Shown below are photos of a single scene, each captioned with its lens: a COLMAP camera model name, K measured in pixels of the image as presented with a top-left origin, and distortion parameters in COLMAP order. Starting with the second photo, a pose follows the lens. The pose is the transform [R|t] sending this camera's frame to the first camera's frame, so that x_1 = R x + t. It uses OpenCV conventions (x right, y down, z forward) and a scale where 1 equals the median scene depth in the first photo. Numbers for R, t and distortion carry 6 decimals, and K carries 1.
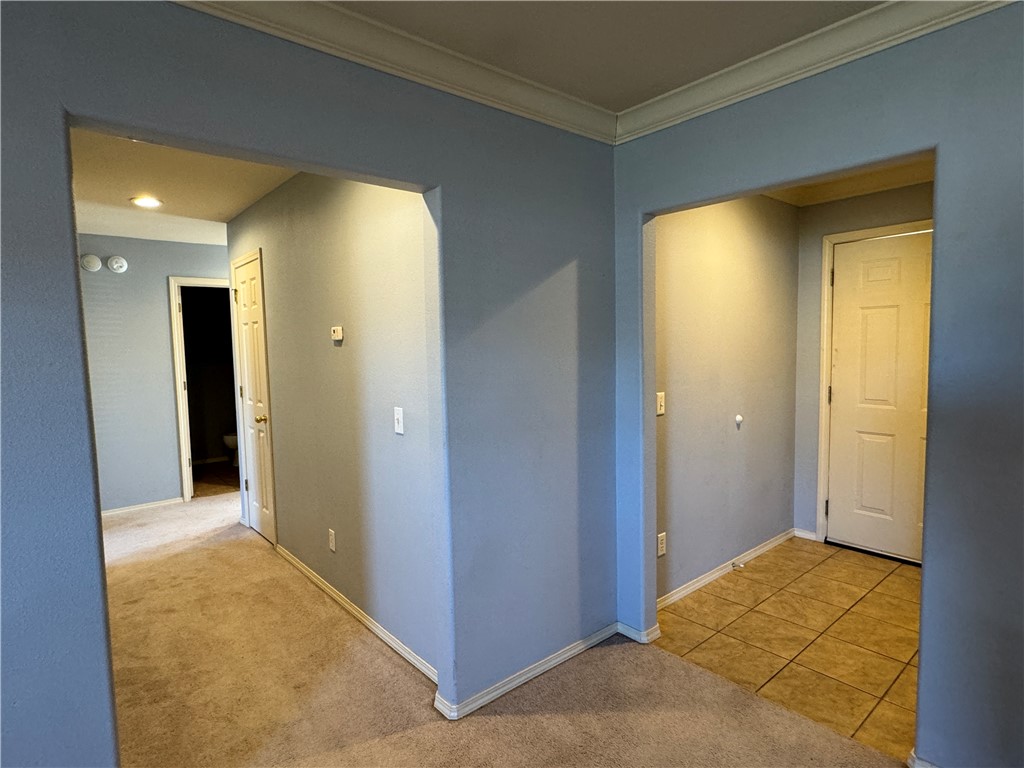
lens RADIAL K [[557.3, 0, 511.1], [0, 557.3, 388.6], [0, 0, 1]] dist [0.001880, -0.000051]
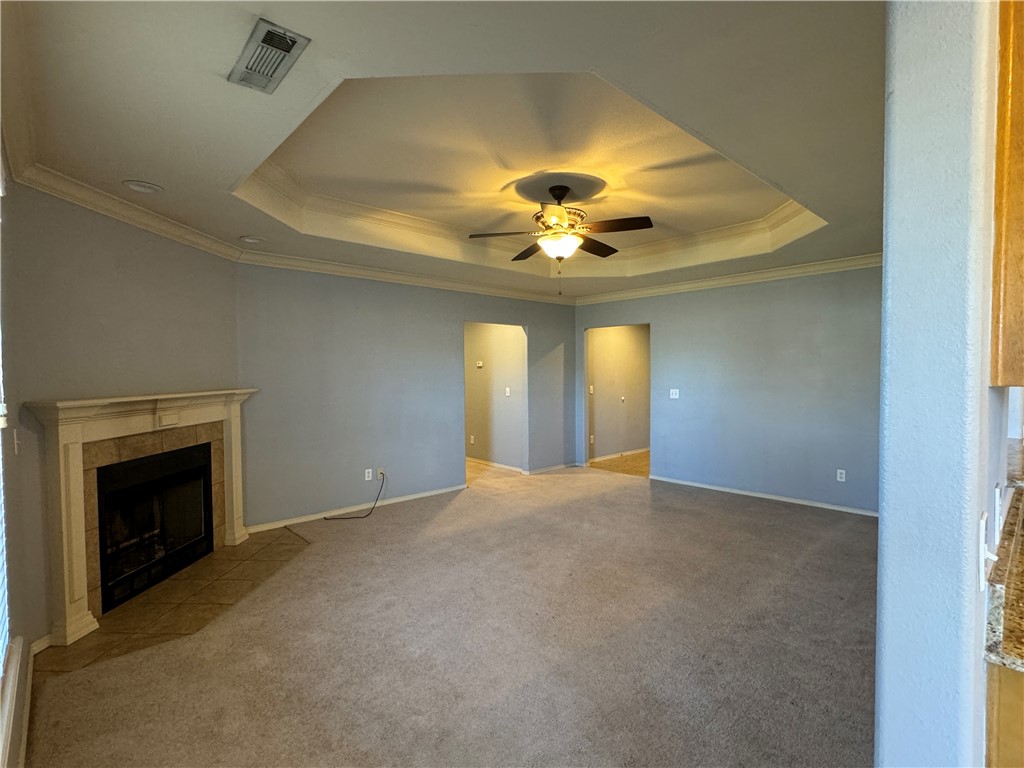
lens RADIAL K [[495.5, 0, 510.4], [0, 495.5, 387.6], [0, 0, 1]] dist [0.000070, 0.000055]
pose [[0.999211, 0.013060, 0.037499, -0.280659], [-0.011398, 0.998958, -0.044189, 0.150670], [-0.038037, 0.043727, 0.998319, -1.756677]]
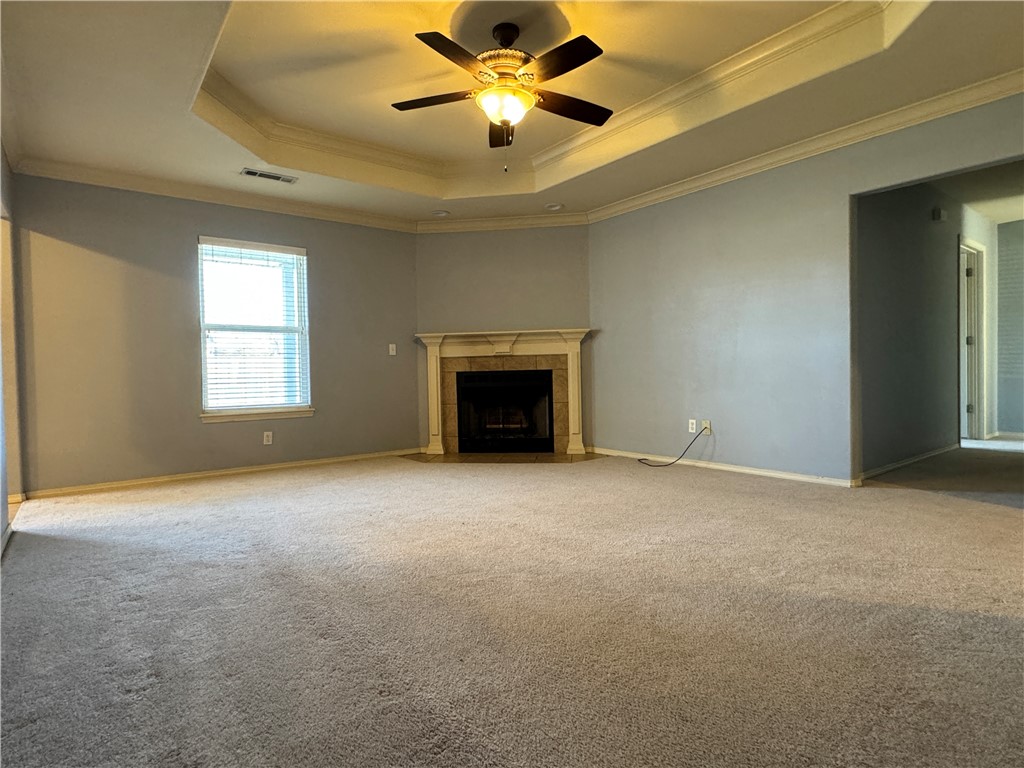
lens RADIAL K [[557.3, 0, 511.1], [0, 557.3, 388.6], [0, 0, 1]] dist [0.001880, -0.000051]
pose [[-0.043077, 0.053450, -0.997641, 1.121560], [-0.055063, 0.996923, 0.055790, 0.219586], [0.997553, 0.057336, -0.040001, -0.284822]]
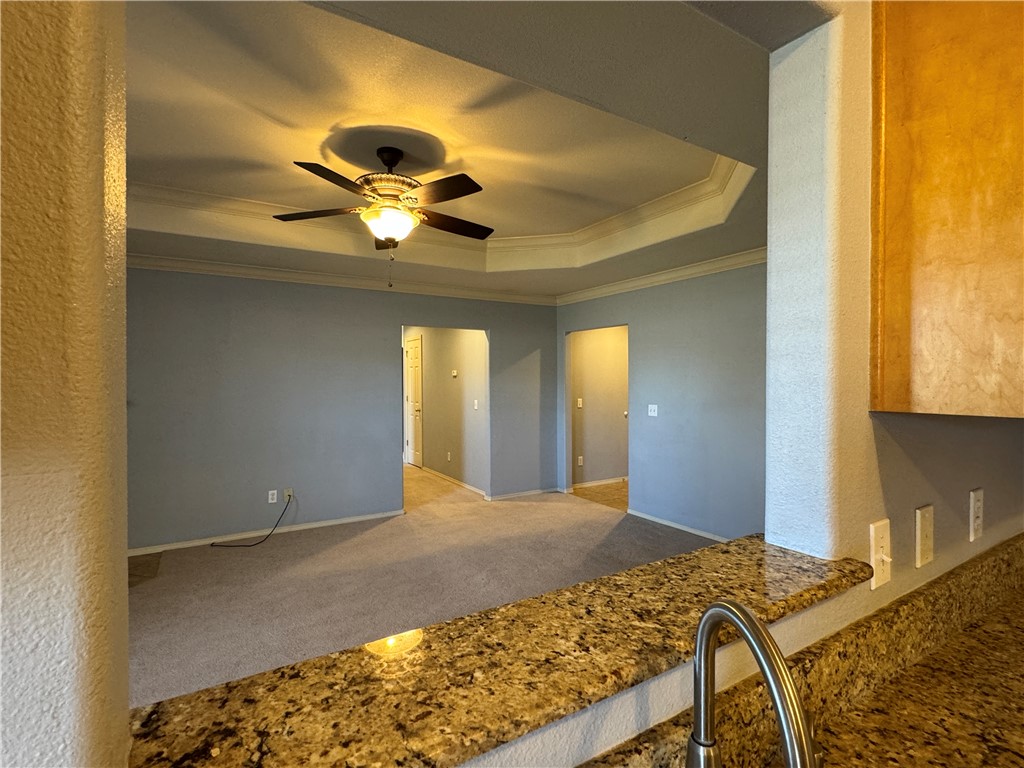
lens RADIAL K [[496.8, 0, 512.0], [0, 496.8, 384.0], [0, 0, 1]] dist [-0.000665, 0.000181]
pose [[0.988338, 0.018674, -0.151130, 0.343015], [-0.028547, 0.997578, -0.063423, 0.102175], [0.149579, 0.066997, 0.986477, -1.403172]]
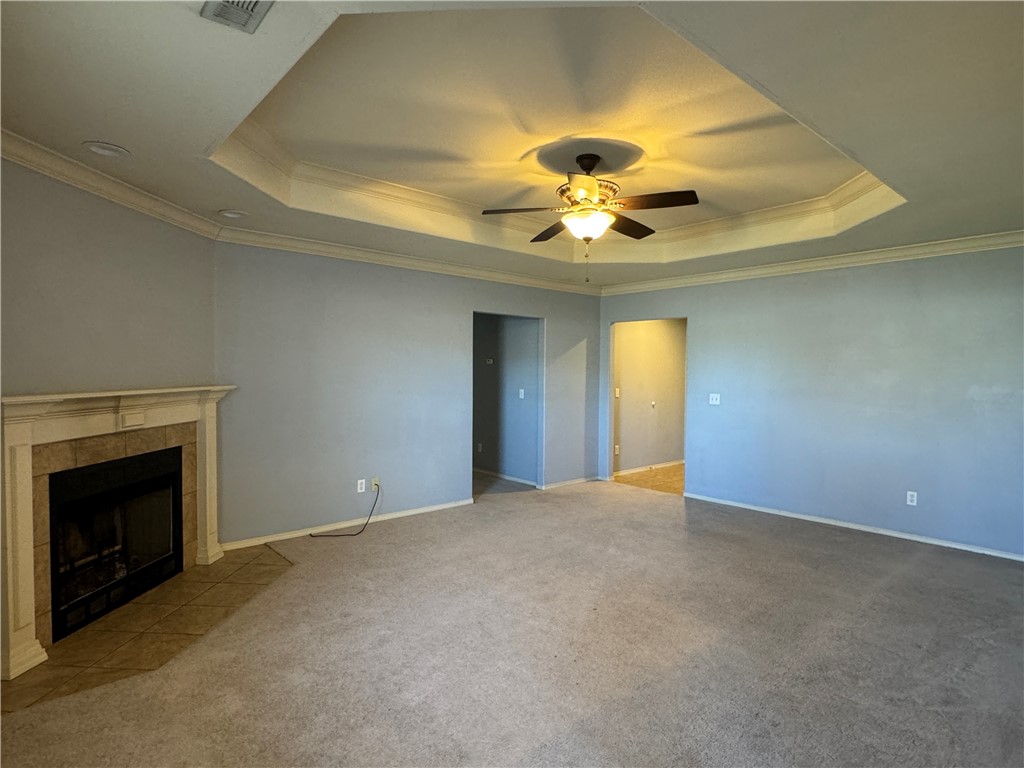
lens RADIAL K [[557.3, 0, 511.1], [0, 557.3, 388.6], [0, 0, 1]] dist [0.001880, -0.000051]
pose [[0.999399, 0.029526, 0.018161, -0.291944], [-0.028711, 0.998637, -0.043595, 0.147827], [-0.019424, 0.043047, 0.998884, -1.709584]]
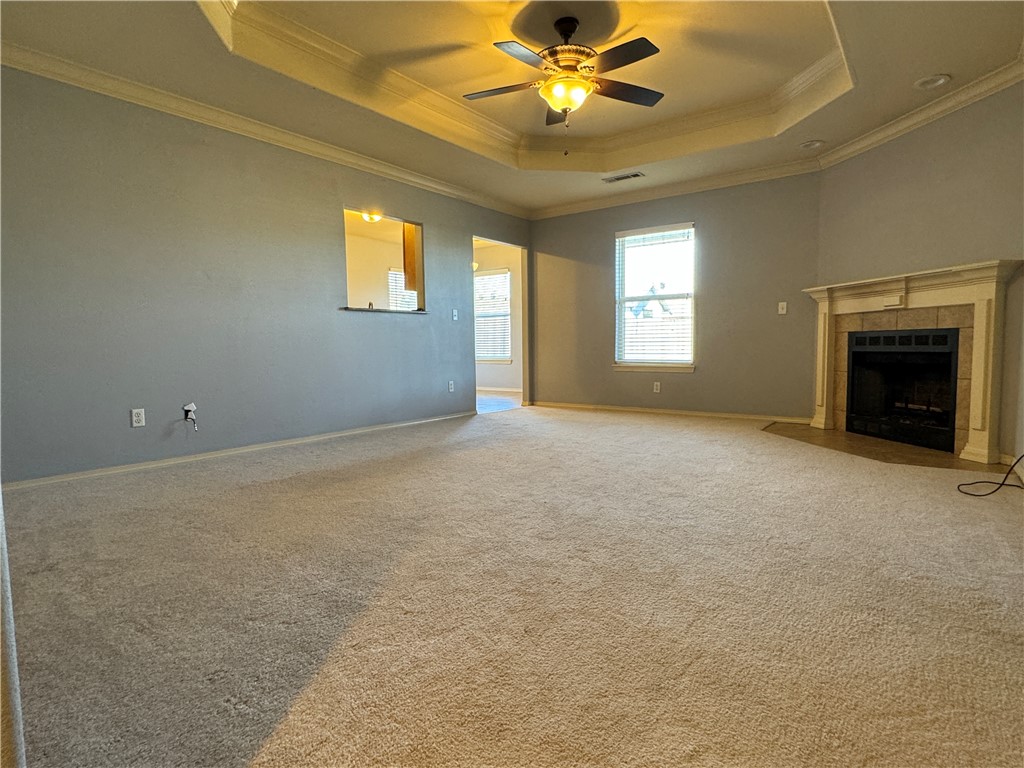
lens RADIAL K [[560.1, 0, 512.0], [0, 560.1, 384.0], [0, 0, 1]] dist [0.000897, 0.000661]
pose [[-0.973766, 0.048255, -0.222378, 0.358341], [0.015030, 0.988762, 0.148740, 0.168035], [0.227056, 0.141495, -0.963548, 0.967825]]
